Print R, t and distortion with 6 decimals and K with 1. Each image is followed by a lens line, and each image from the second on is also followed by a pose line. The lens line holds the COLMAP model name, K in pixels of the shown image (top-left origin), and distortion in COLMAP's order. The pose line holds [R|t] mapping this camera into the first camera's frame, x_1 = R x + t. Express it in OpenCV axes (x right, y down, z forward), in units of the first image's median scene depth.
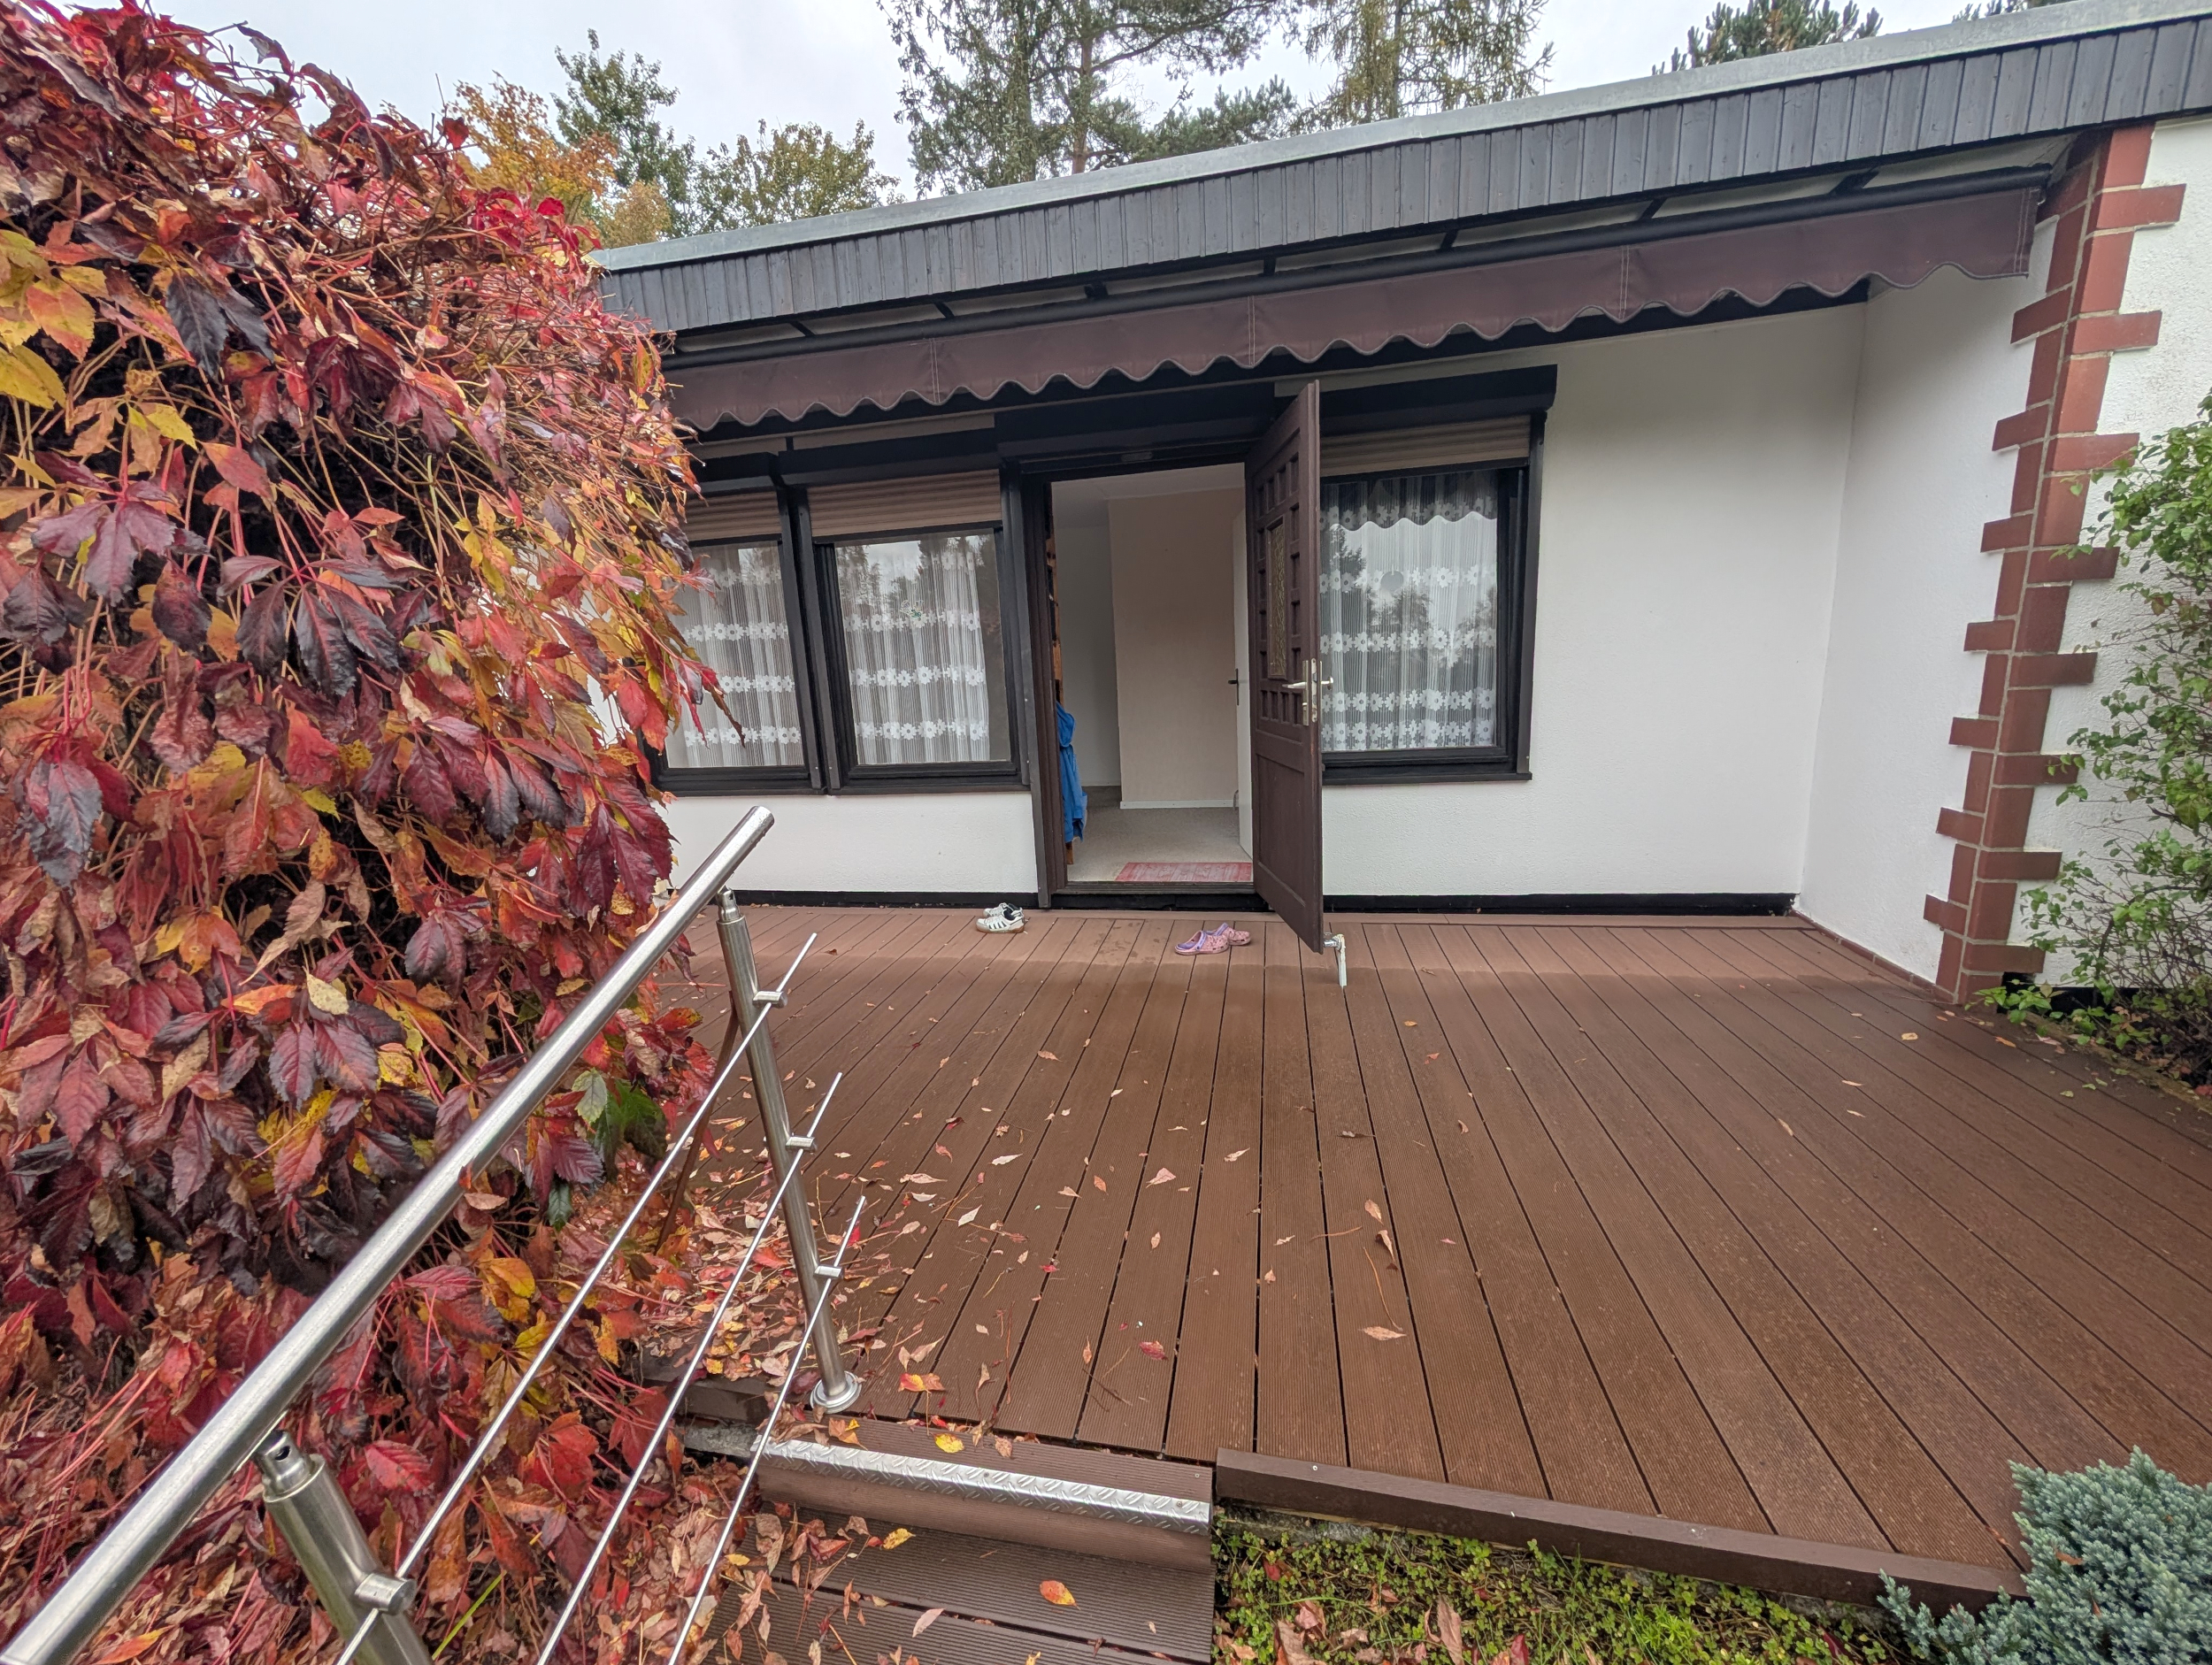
lens RADIAL K [[833.6, 0, 1091.2], [0, 833.6, 835.1], [0, 0, 1]] dist [0.001485, 0.000137]
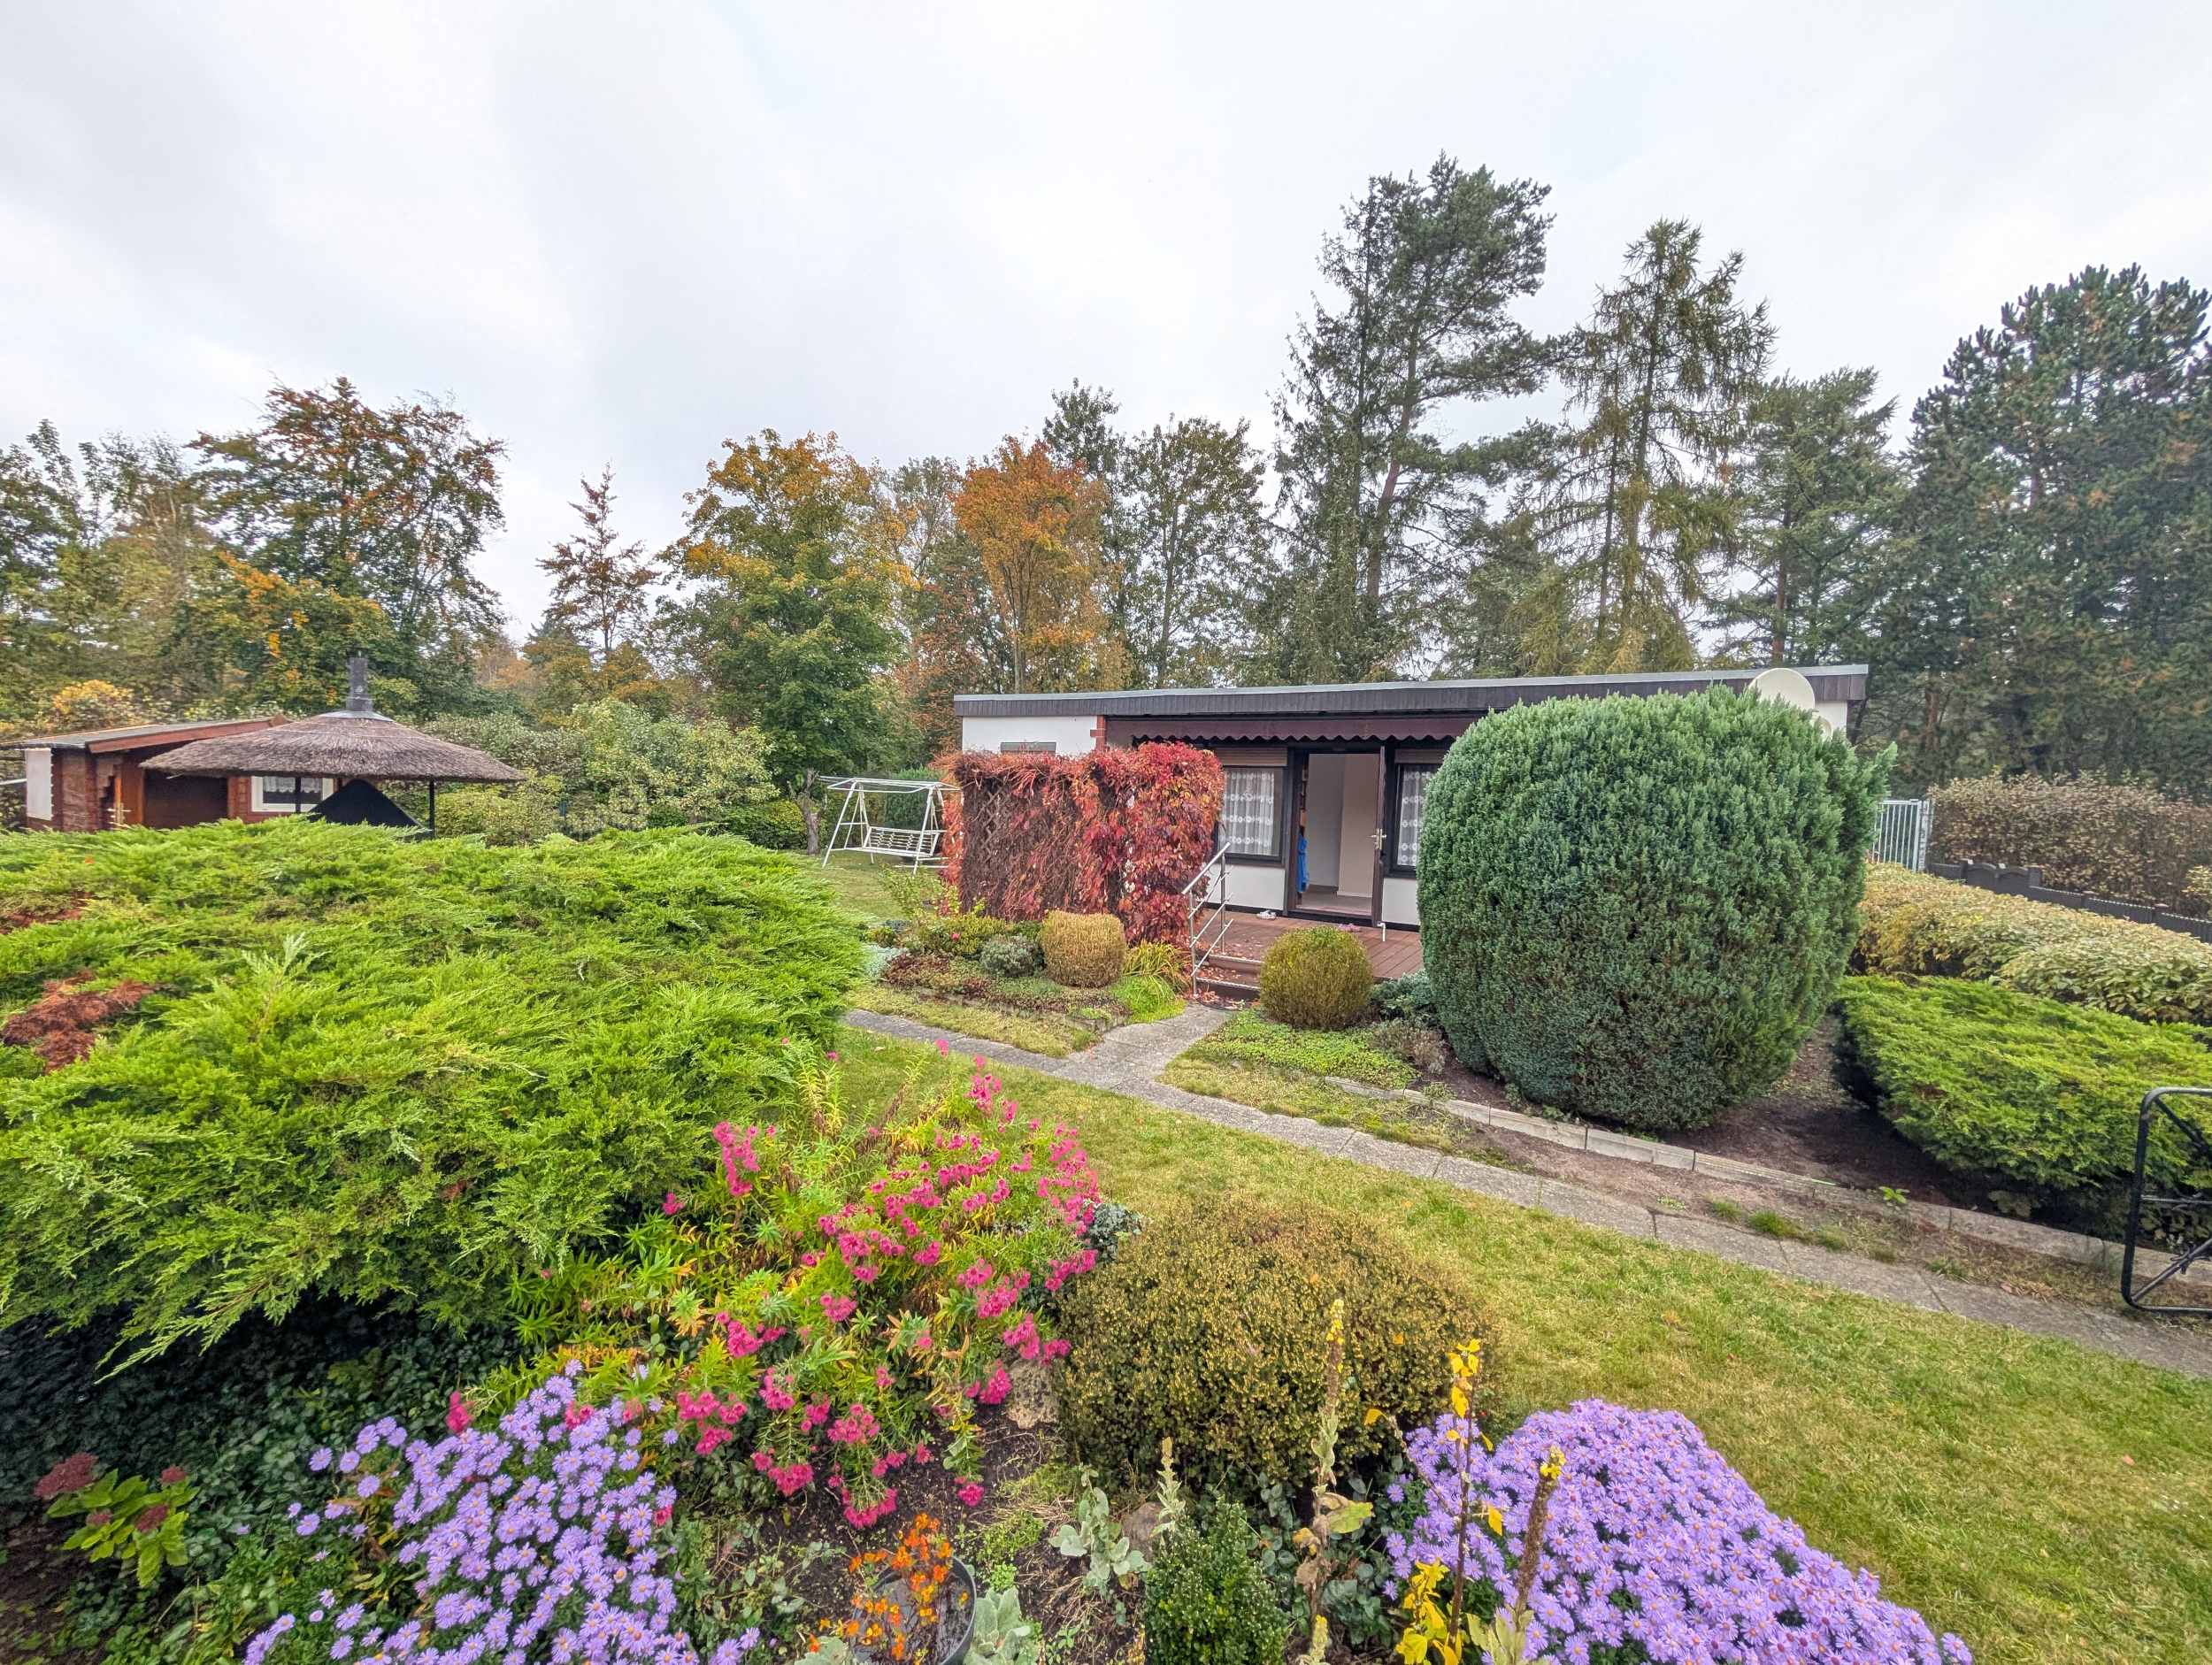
lens RADIAL K [[833.6, 0, 1091.2], [0, 833.6, 835.1], [0, 0, 1]] dist [0.001485, 0.000137]
pose [[0.932738, 0.102422, -0.345702, 0.231116], [-0.154769, 0.979712, -0.127321, 0.248281], [0.325648, 0.172261, 0.929666, -1.485987]]
